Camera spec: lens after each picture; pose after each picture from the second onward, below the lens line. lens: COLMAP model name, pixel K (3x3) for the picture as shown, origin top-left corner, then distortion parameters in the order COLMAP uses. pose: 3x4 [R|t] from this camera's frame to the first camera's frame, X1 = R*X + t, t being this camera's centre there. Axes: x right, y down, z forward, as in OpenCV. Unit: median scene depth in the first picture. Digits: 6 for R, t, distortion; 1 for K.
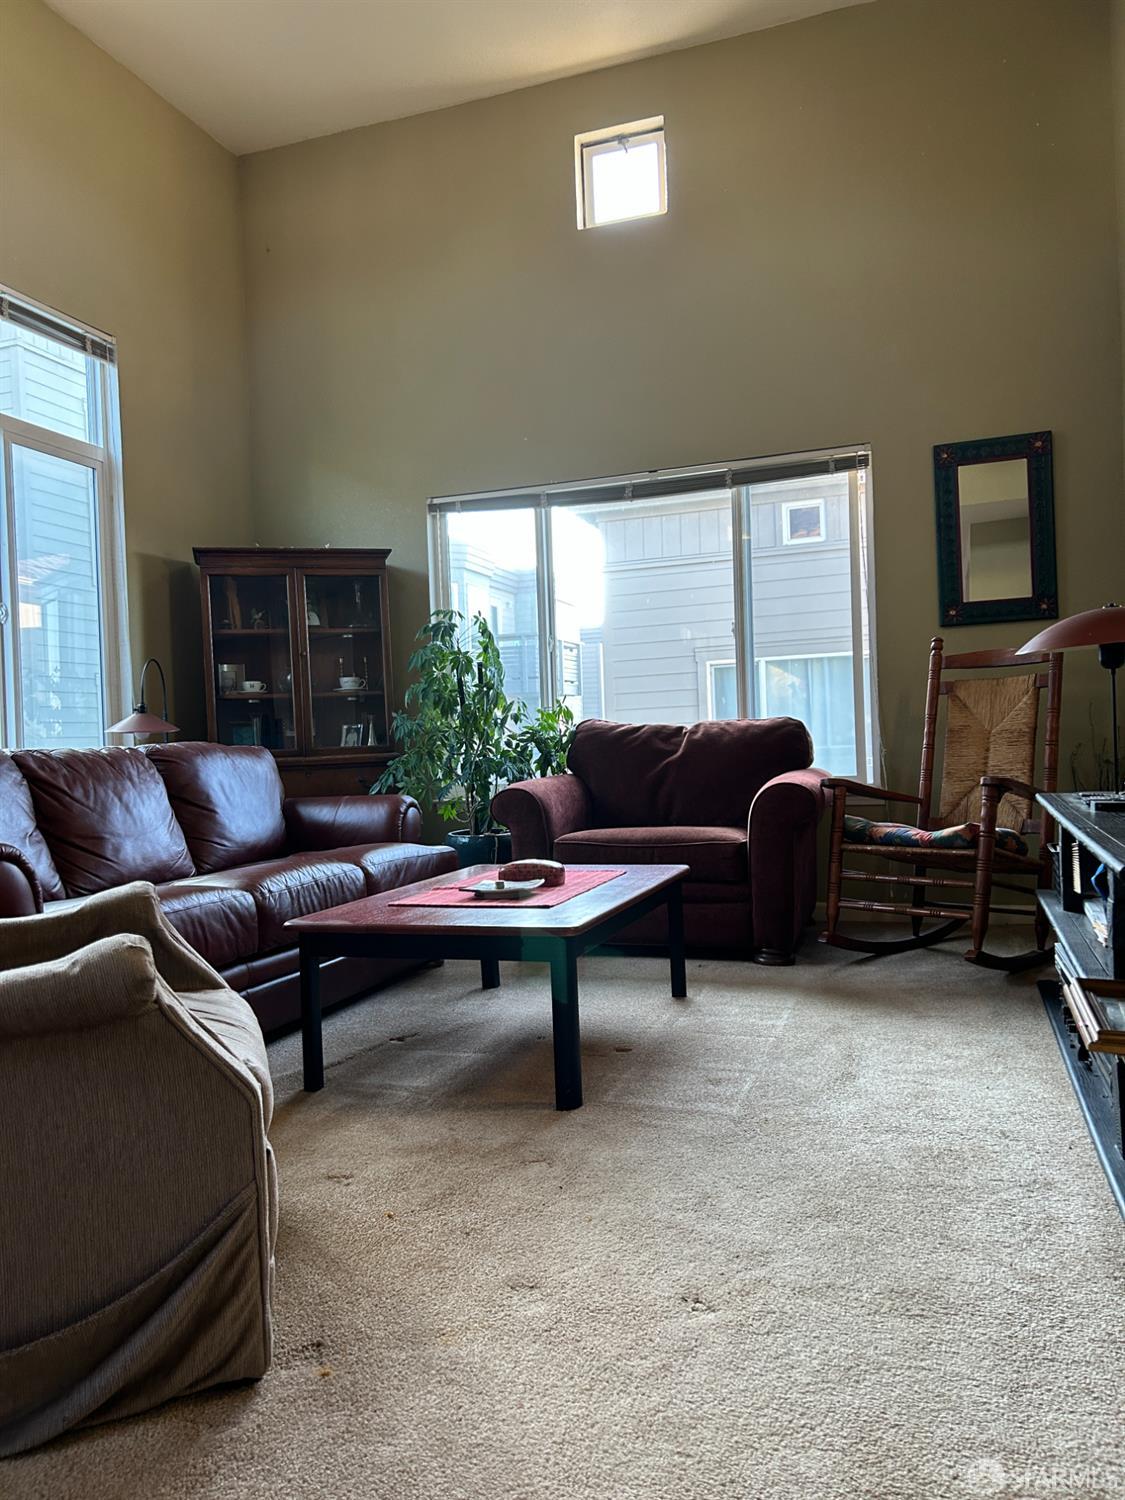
lens RADIAL K [[1137.2, 0, 557.9], [0, 1137.2, 750.7], [0, 0, 1]] dist [0.079233, -0.083492]
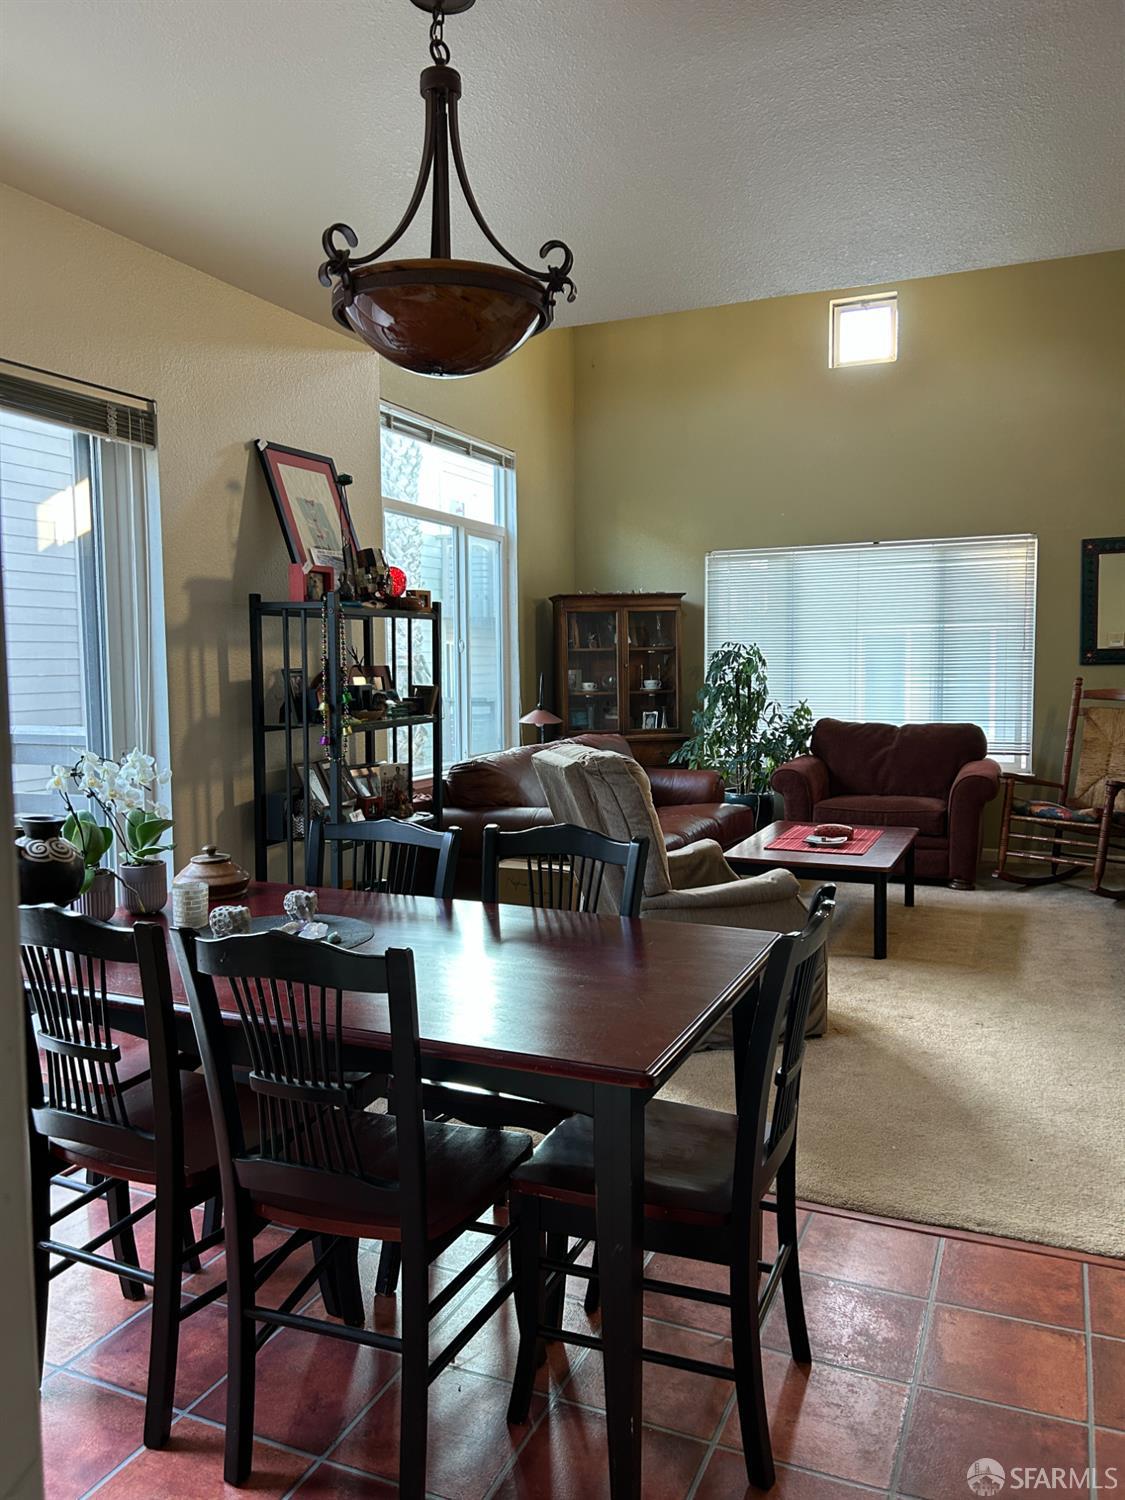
lens RADIAL K [[1137.2, 0, 567.0], [0, 1137.2, 743.7], [0, 0, 1]] dist [0.079233, -0.083492]
pose [[0.997226, 0.031654, -0.067362, -0.209825], [-0.026917, 0.997177, 0.070103, -0.090941], [0.069391, -0.068096, 0.995263, -0.496130]]
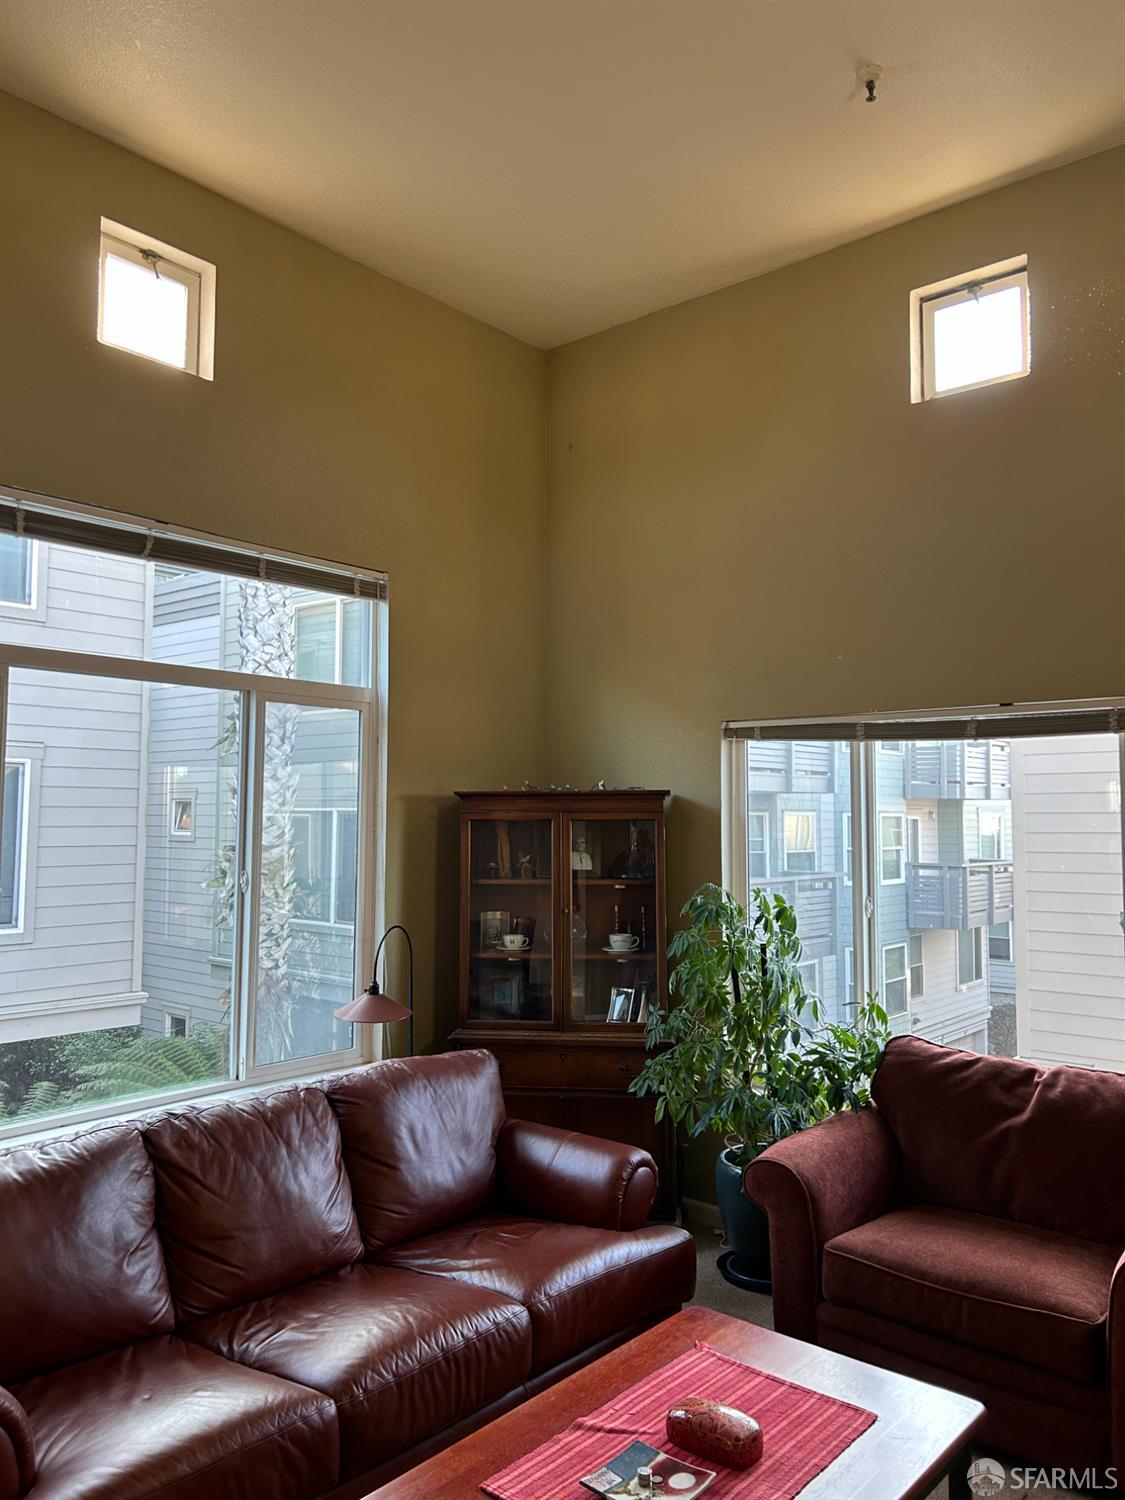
lens RADIAL K [[1137.2, 0, 541.5], [0, 1137.2, 746.6], [0, 0, 1]] dist [0.079233, -0.083492]
pose [[0.927310, 0.015561, -0.373971, 0.089521], [-0.039239, 0.997672, -0.055784, -0.172221], [0.372233, 0.066403, 0.925761, 0.190989]]
